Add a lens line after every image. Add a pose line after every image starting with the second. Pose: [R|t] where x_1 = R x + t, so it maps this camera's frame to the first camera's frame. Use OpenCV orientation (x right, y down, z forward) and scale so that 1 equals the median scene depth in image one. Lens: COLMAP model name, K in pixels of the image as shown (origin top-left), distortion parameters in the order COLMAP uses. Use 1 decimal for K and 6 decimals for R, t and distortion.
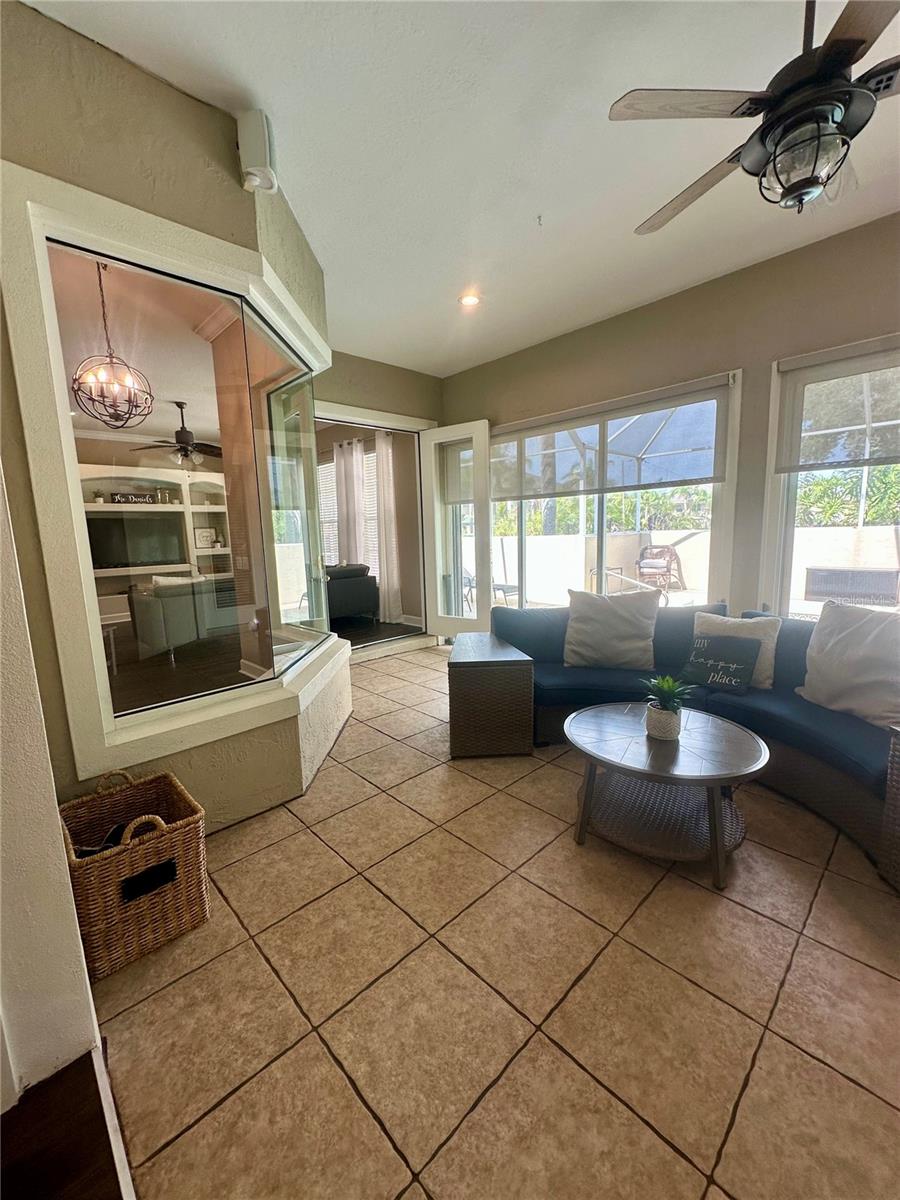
lens RADIAL K [[479.6, 0, 452.1], [0, 479.6, 600.9], [0, 0, 1]] dist [-0.002137, 0.000836]
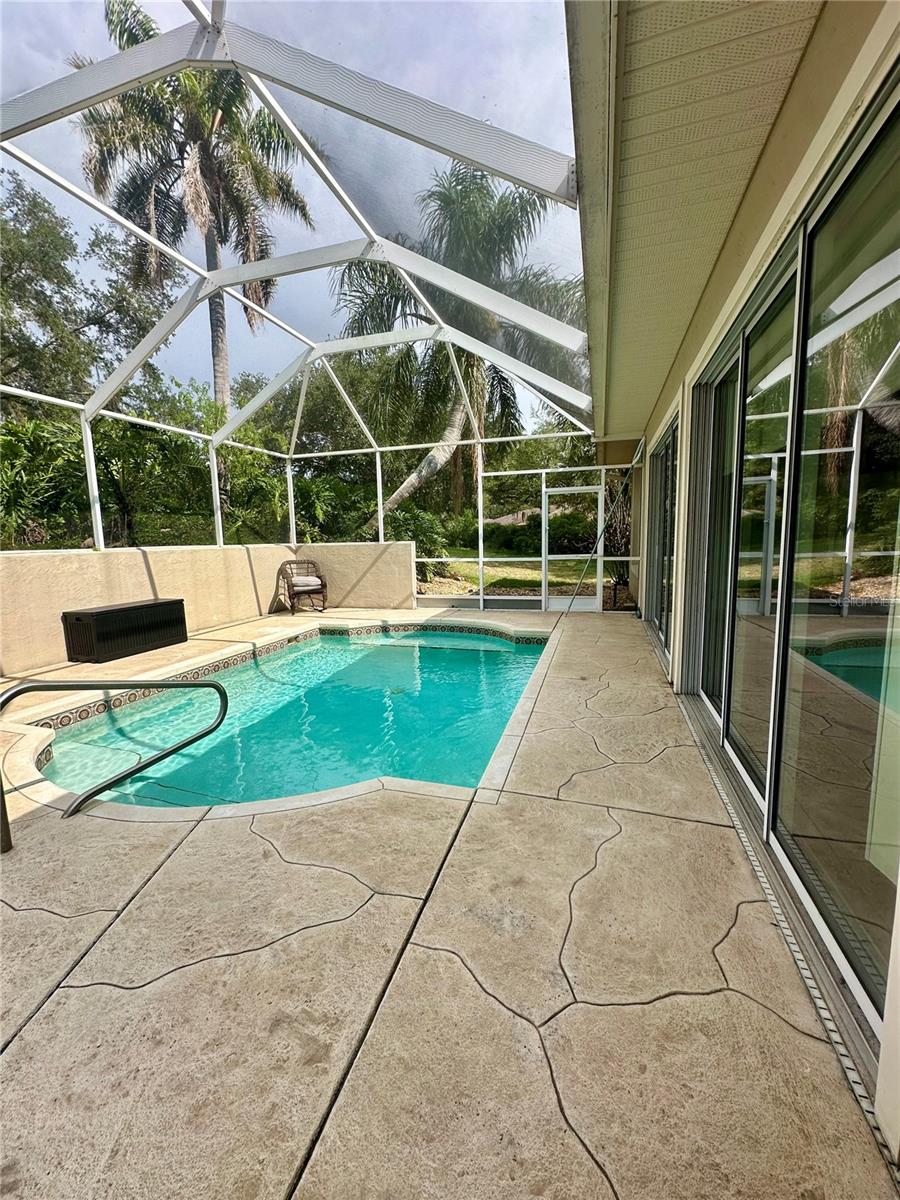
lens RADIAL K [[479.6, 0, 452.1], [0, 479.6, 600.9], [0, 0, 1]] dist [-0.002137, 0.000836]
pose [[-0.481667, -0.077981, 0.872878, -0.076833], [0.154681, 0.972830, 0.172266, -0.290447], [-0.862595, 0.217993, -0.456518, 2.139859]]
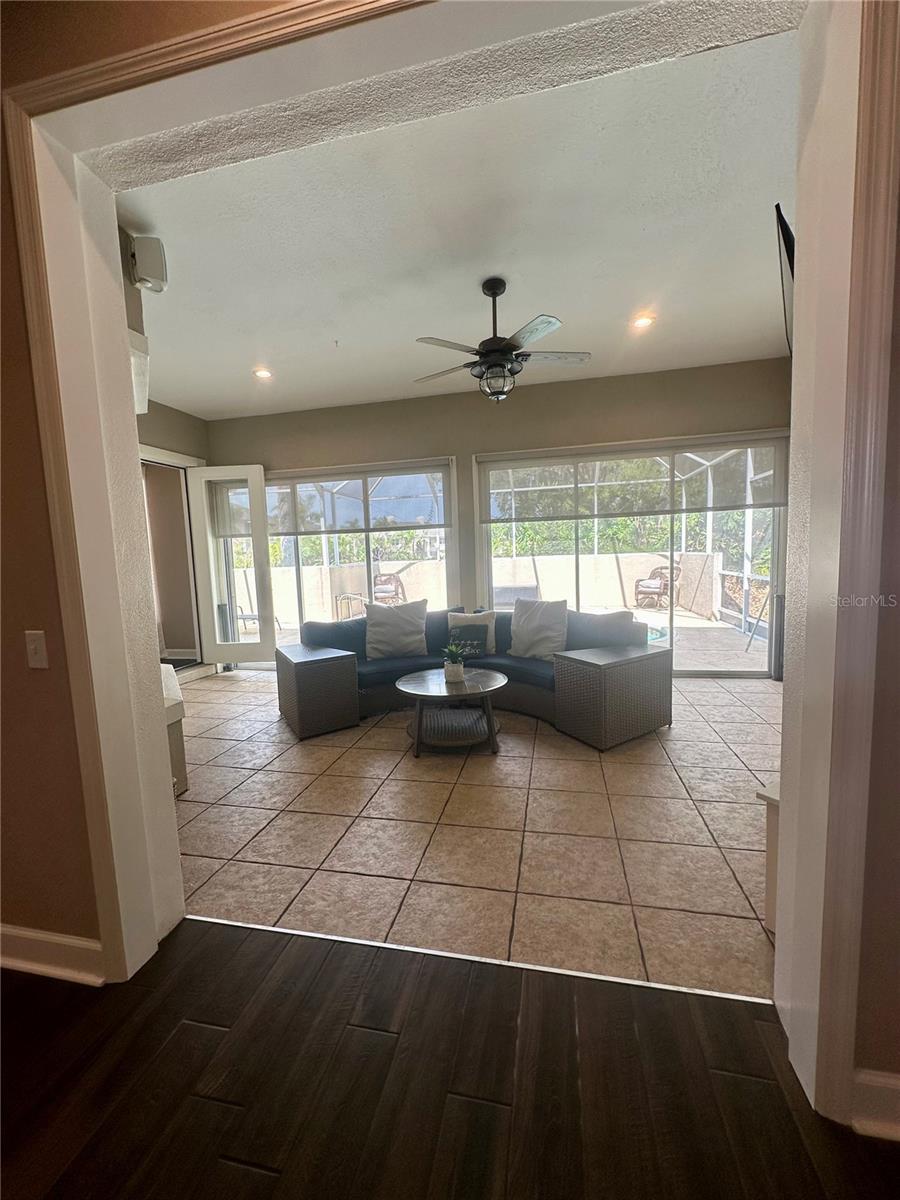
lens RADIAL K [[479.6, 0, 452.1], [0, 479.6, 600.9], [0, 0, 1]] dist [-0.002137, 0.000836]
pose [[0.831892, -0.054130, 0.552291, -0.298481], [0.091144, 0.995044, -0.039762, 0.044782], [-0.547402, 0.083415, 0.832702, -0.257389]]
